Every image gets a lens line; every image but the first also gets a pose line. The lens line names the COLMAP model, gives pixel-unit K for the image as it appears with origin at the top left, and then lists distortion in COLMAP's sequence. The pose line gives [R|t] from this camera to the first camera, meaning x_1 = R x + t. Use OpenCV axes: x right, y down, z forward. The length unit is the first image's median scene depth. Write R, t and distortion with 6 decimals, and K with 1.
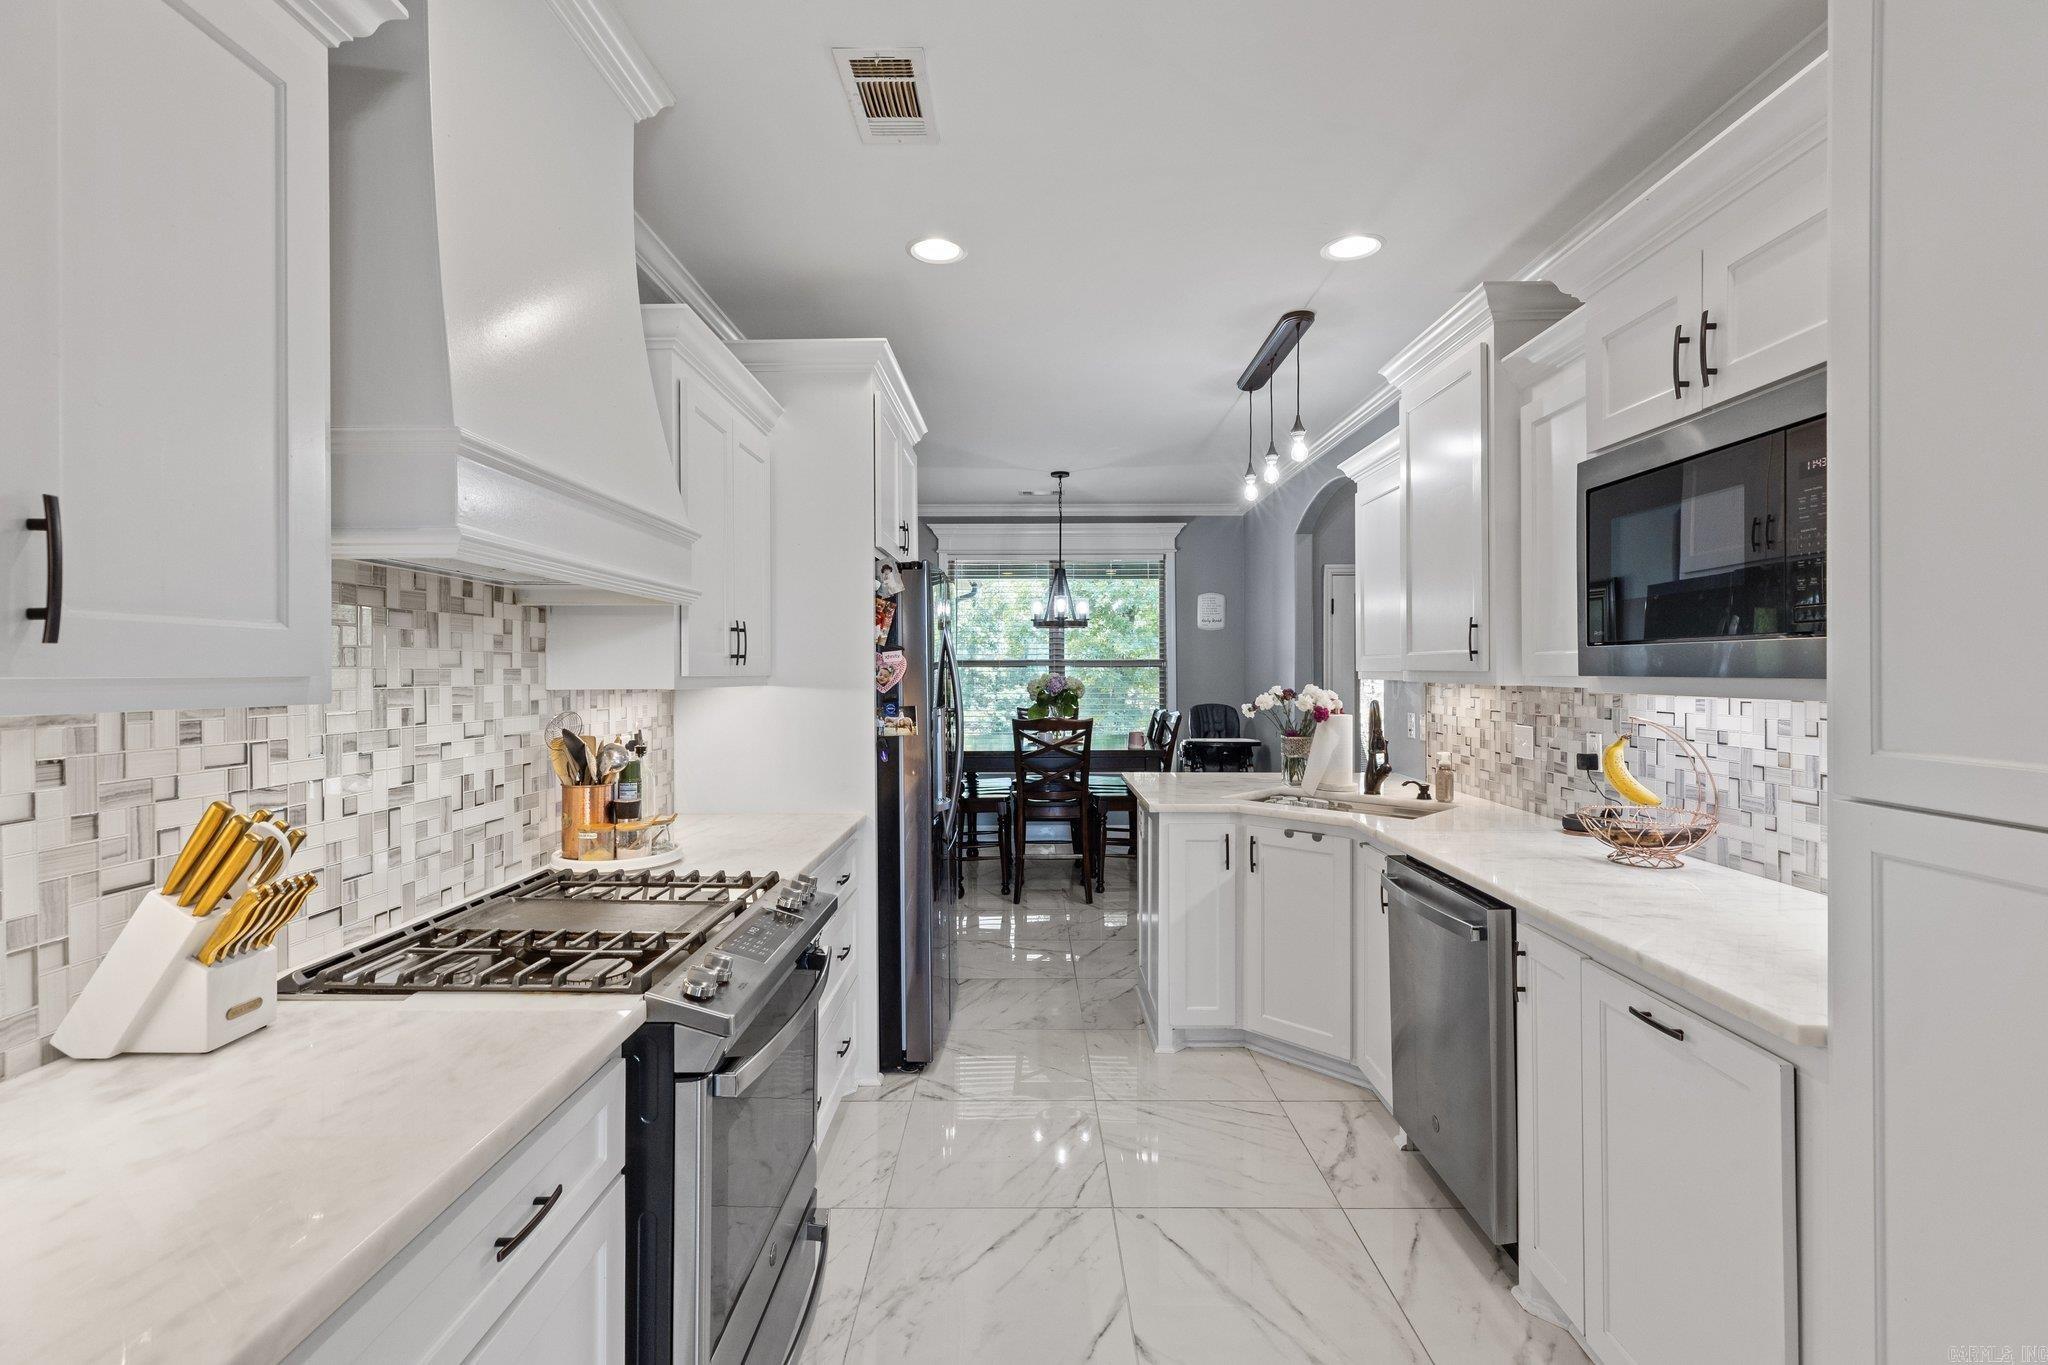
lens RADIAL K [[921.0, 0, 1032.7], [0, 921.0, 677.6], [0, 0, 1]] dist [0.007622, 0.000860]
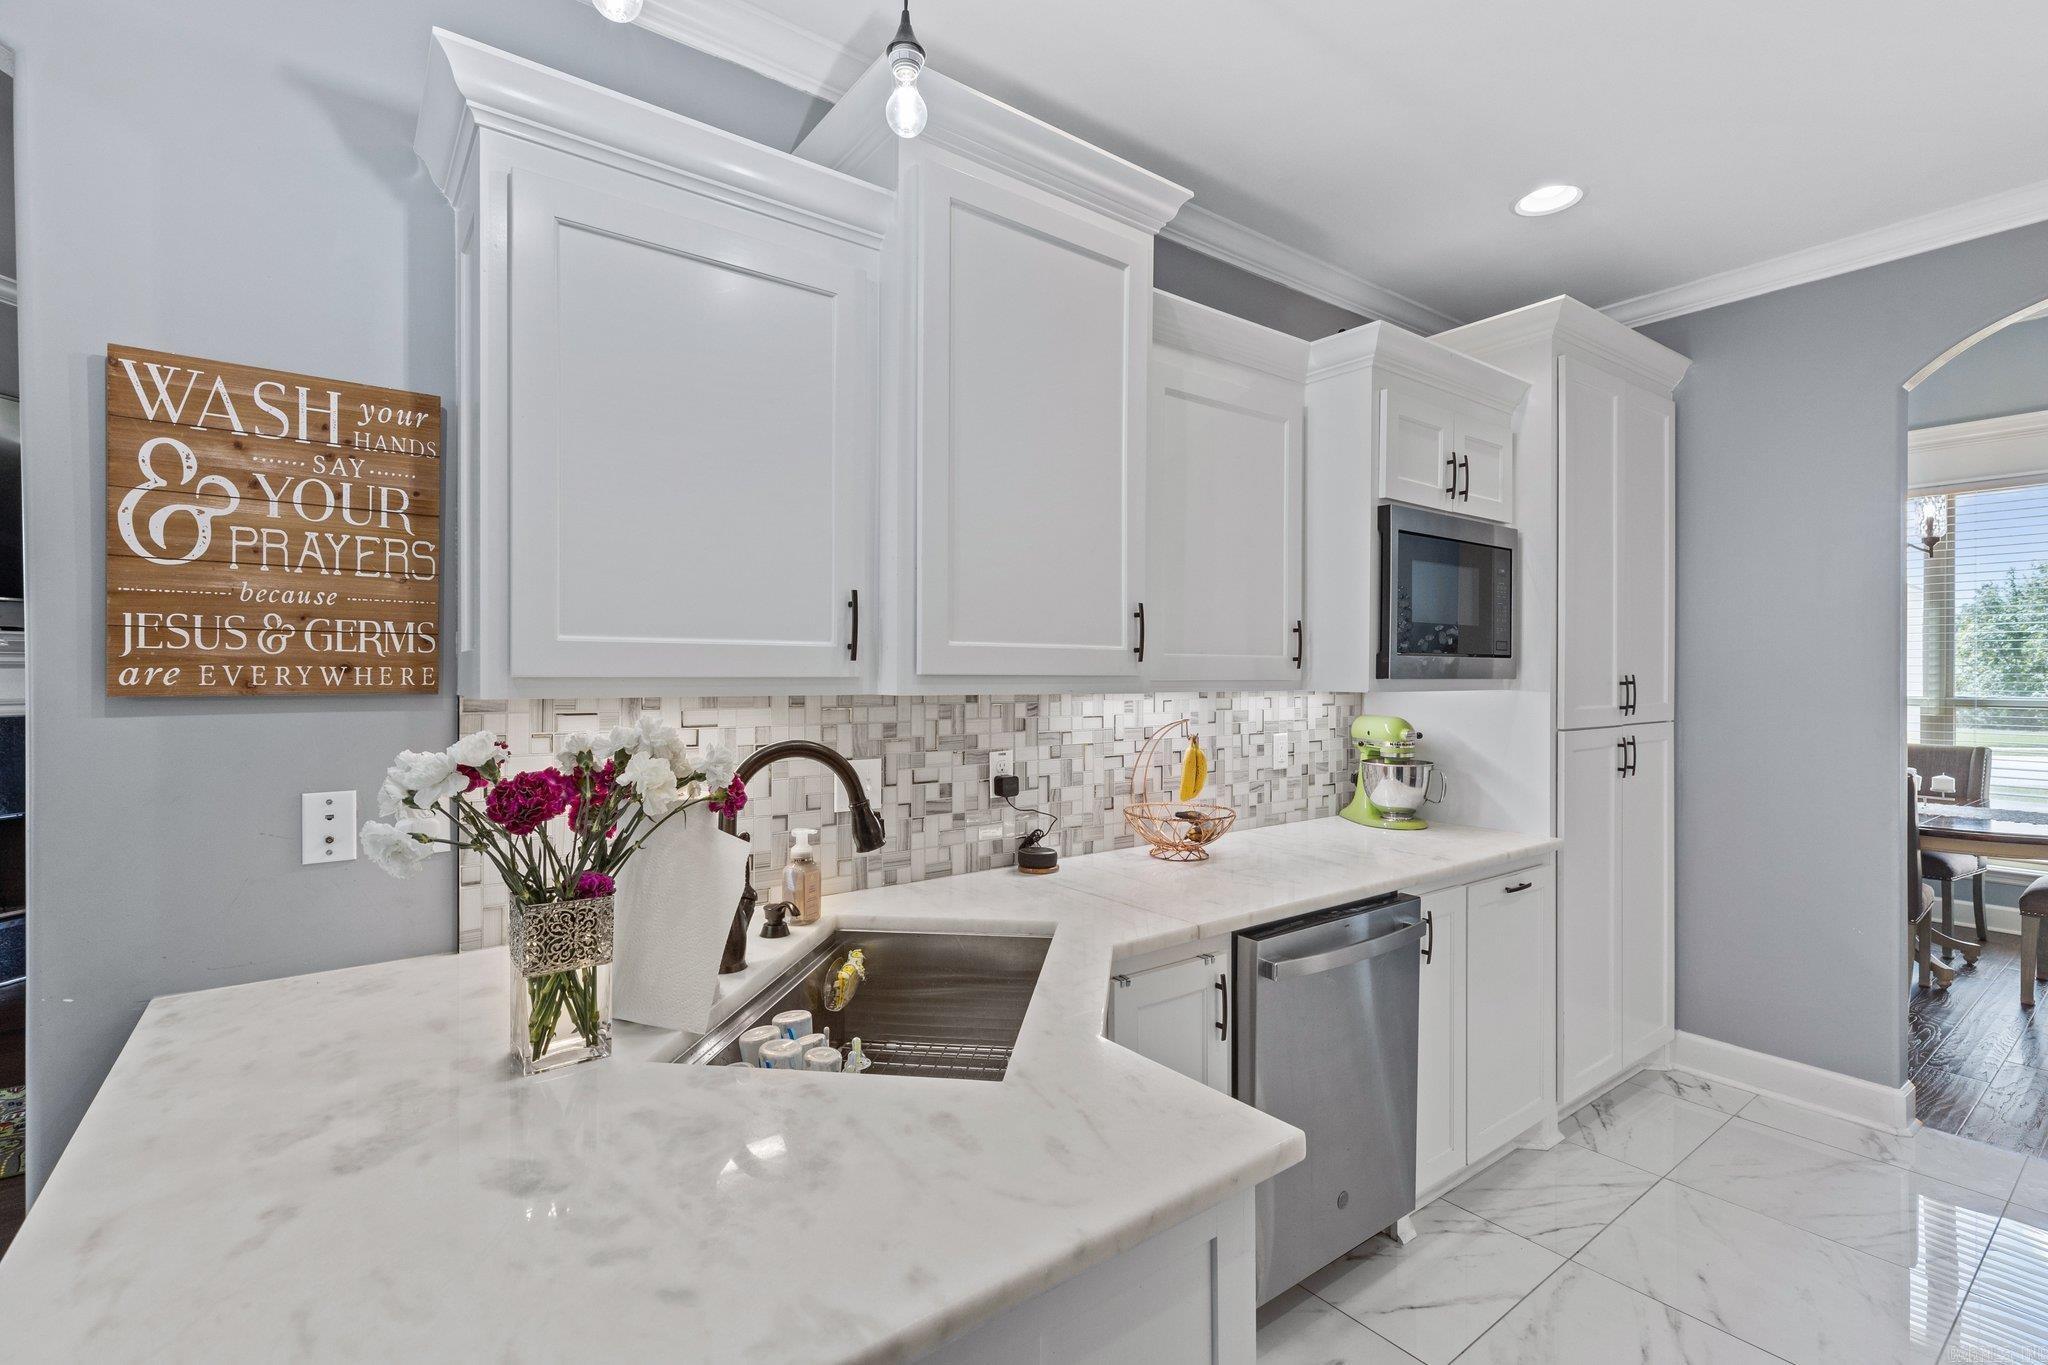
lens RADIAL K [[921.0, 0, 1023.4], [0, 921.0, 676.0], [0, 0, 1]] dist [0.007622, 0.000860]
pose [[-0.611864, -0.008100, 0.790922, -0.055752], [0.000930, 0.999940, 0.010960, -0.016232], [-0.790962, 0.007442, -0.611819, 1.623213]]
